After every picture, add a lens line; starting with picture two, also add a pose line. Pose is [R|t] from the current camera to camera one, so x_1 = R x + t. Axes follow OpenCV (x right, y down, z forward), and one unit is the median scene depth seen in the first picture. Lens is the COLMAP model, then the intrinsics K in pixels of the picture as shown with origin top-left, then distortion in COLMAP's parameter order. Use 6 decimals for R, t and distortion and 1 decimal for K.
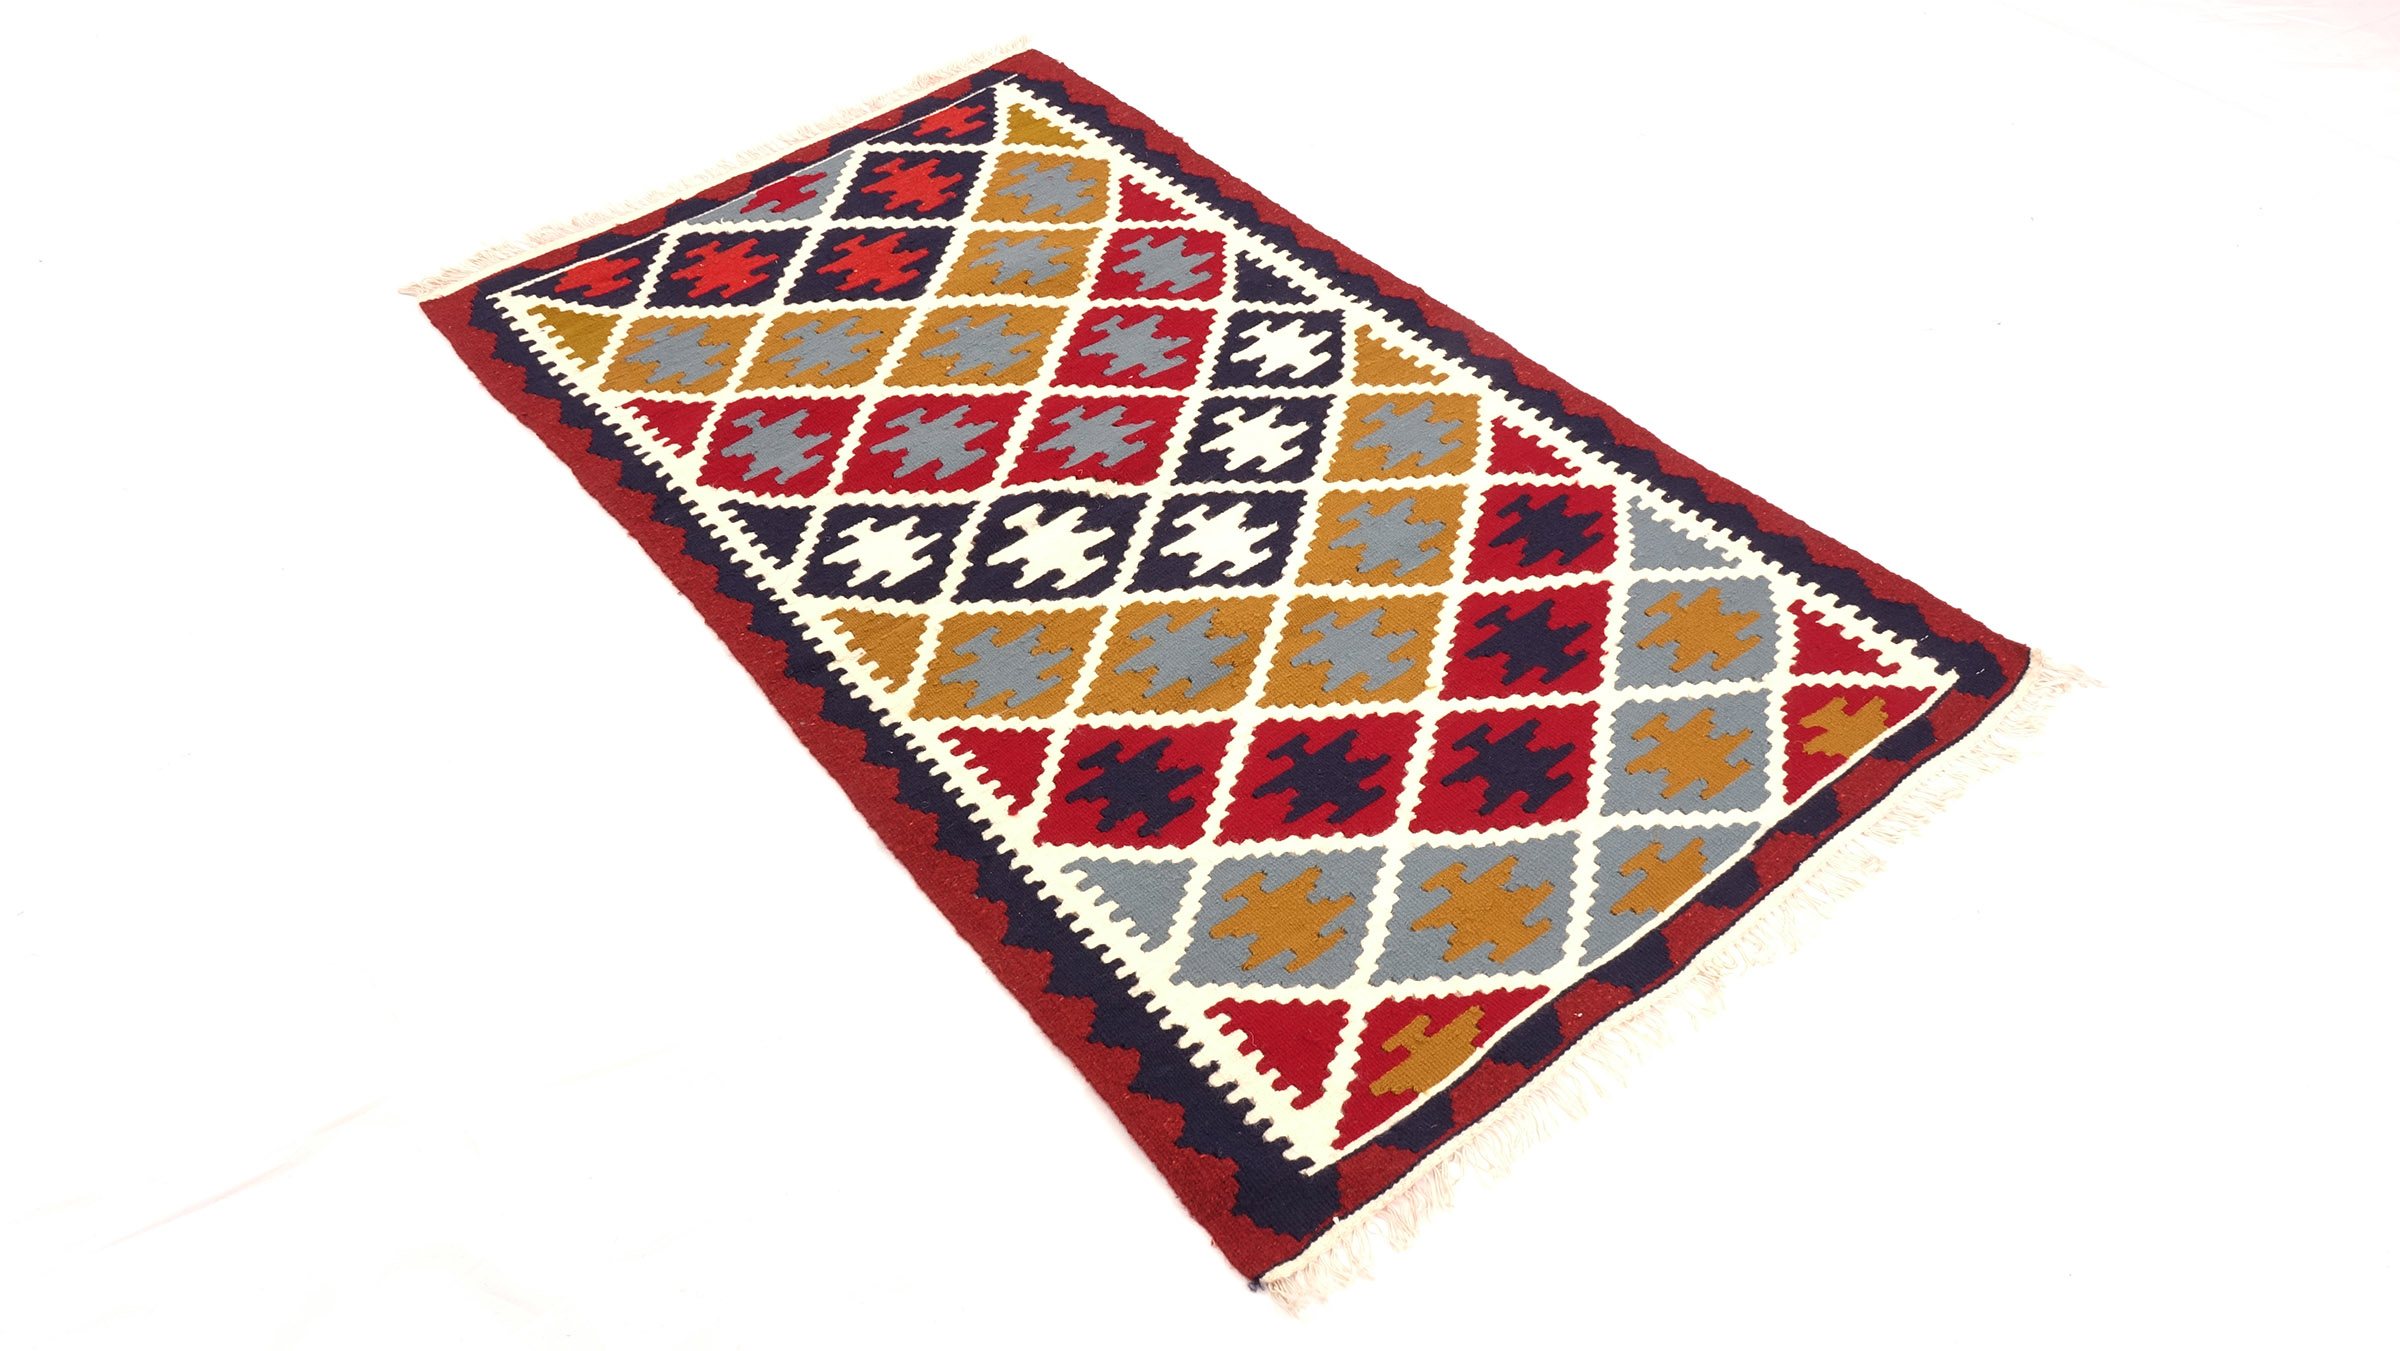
lens RADIAL K [[2101.6, 0, 1204.7], [0, 2101.6, 671.9], [0, 0, 1]] dist [0.002736, -0.004168]
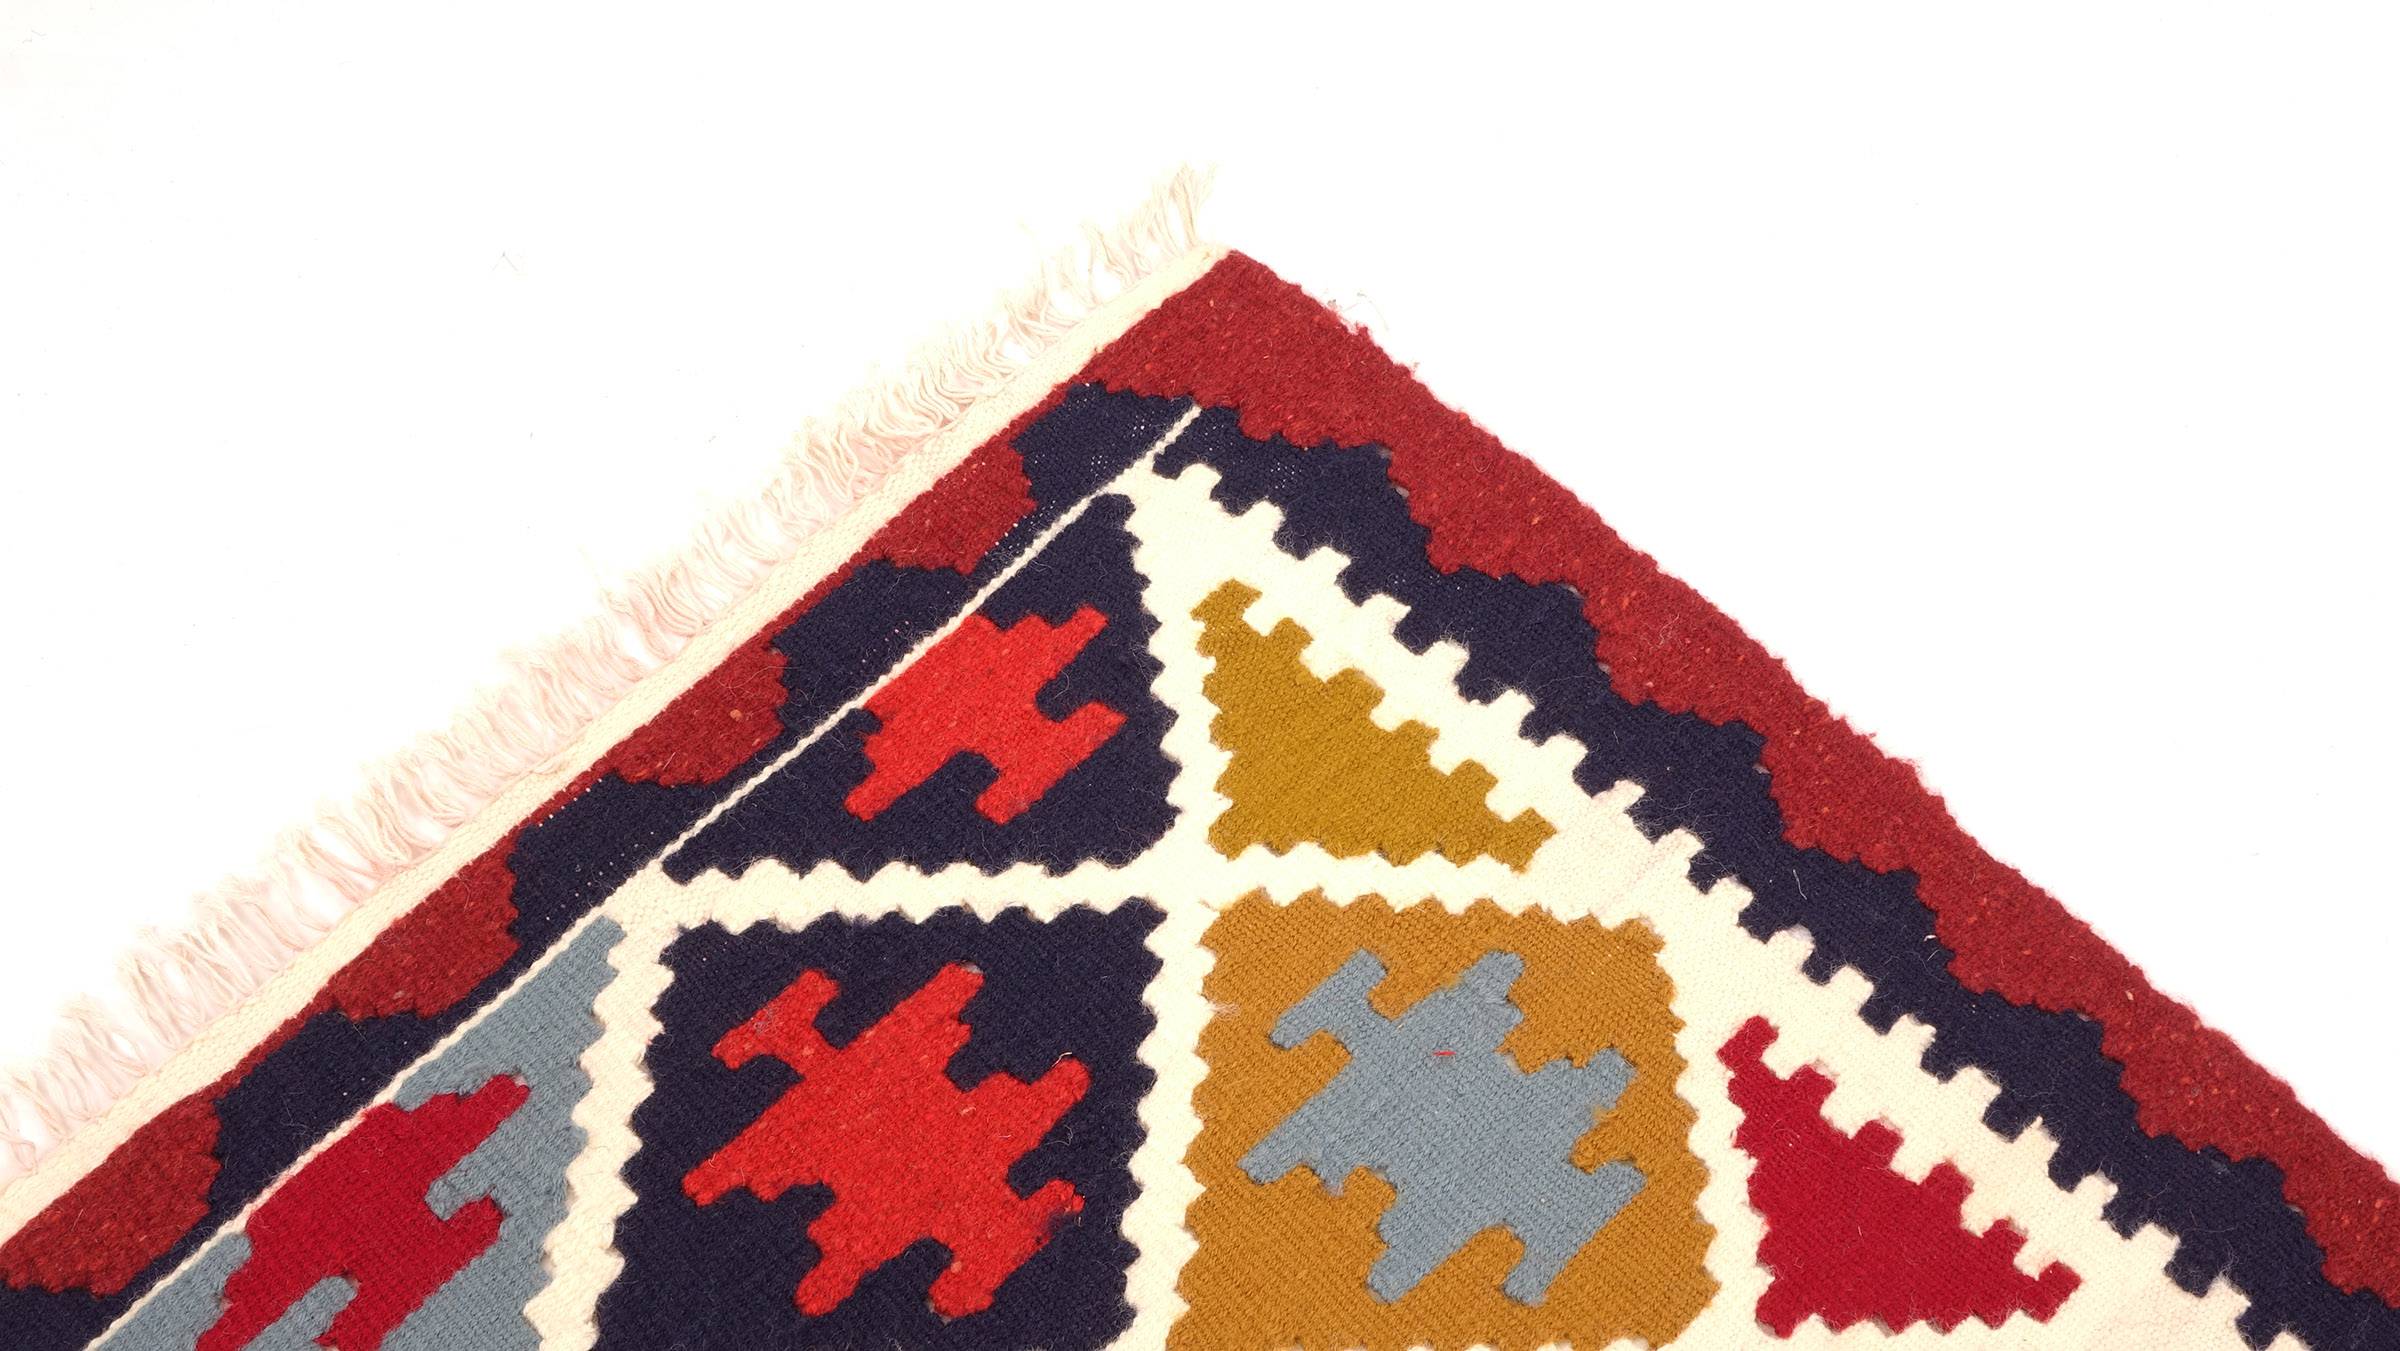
lens RADIAL K [[4151.1, 0, 1194.9], [0, 4151.1, 674.0], [0, 0, 1]] dist [-0.050456, 0.000000]
pose [[0.996709, -0.042496, 0.069034, -0.159643], [0.028055, 0.979784, 0.198079, -0.447702], [-0.076056, -0.195491, 0.977752, 0.639463]]
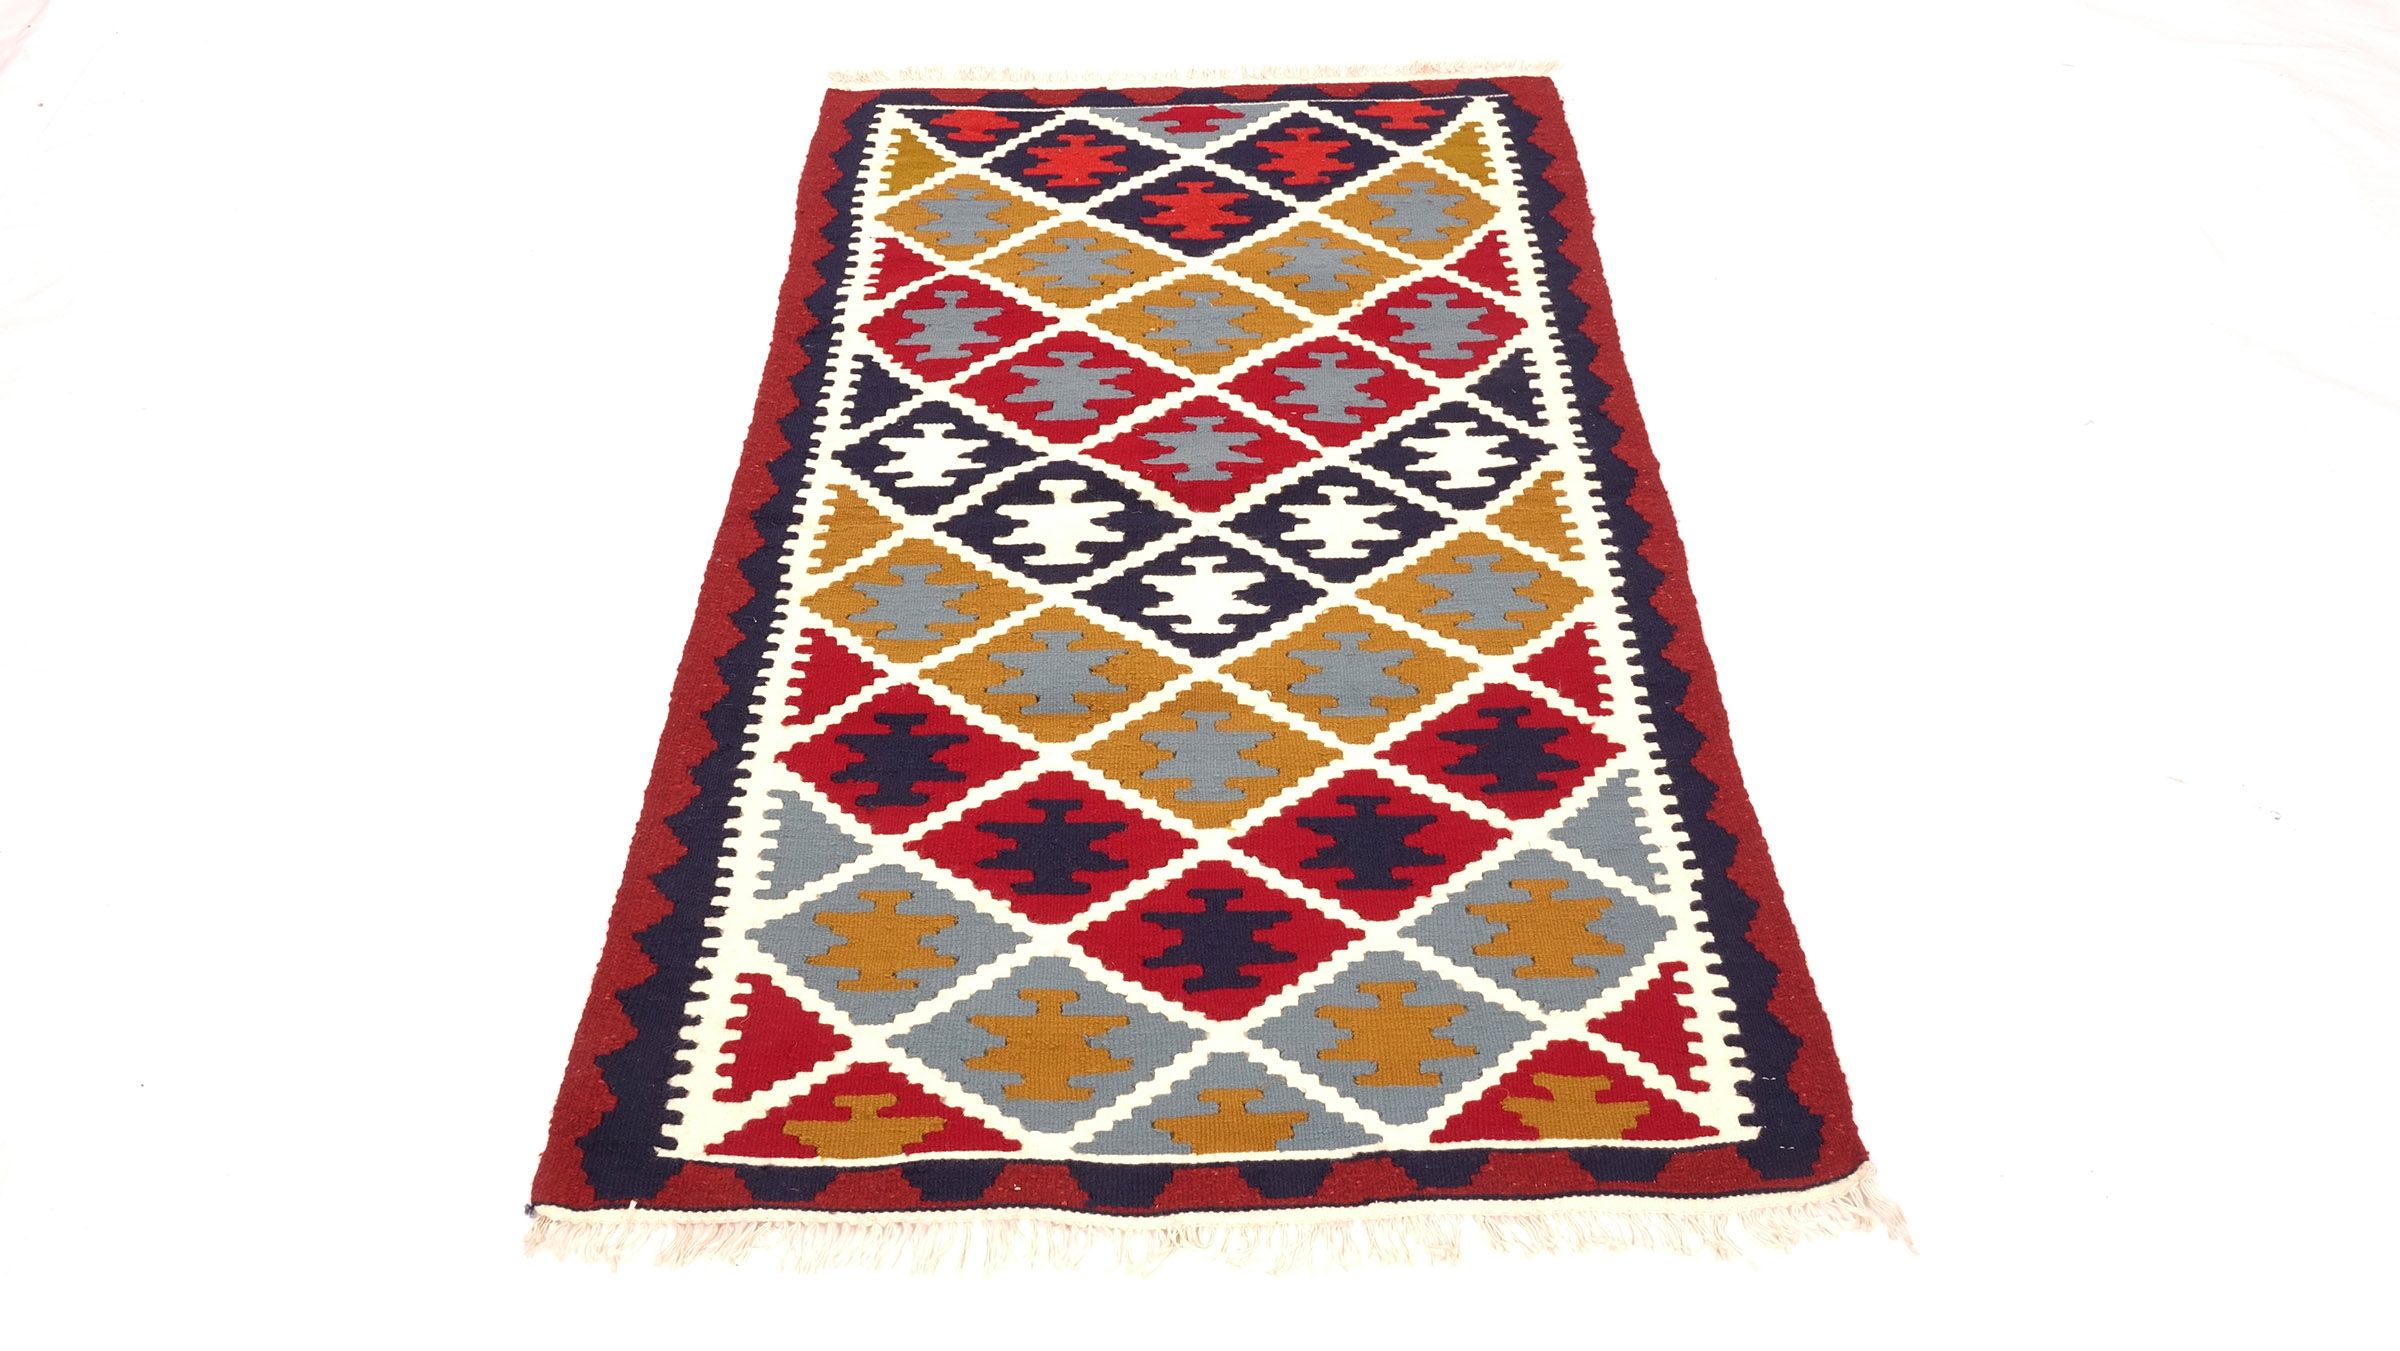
lens RADIAL K [[2187.1, 0, 1198.7], [0, 2187.1, 675.8], [0, 0, 1]] dist [0.002677, 0.000000]
pose [[0.774222, 0.455749, -0.439173, 0.439651], [-0.449575, 0.884419, 0.125239, -0.148590], [0.445490, 0.100478, 0.889631, 0.133934]]
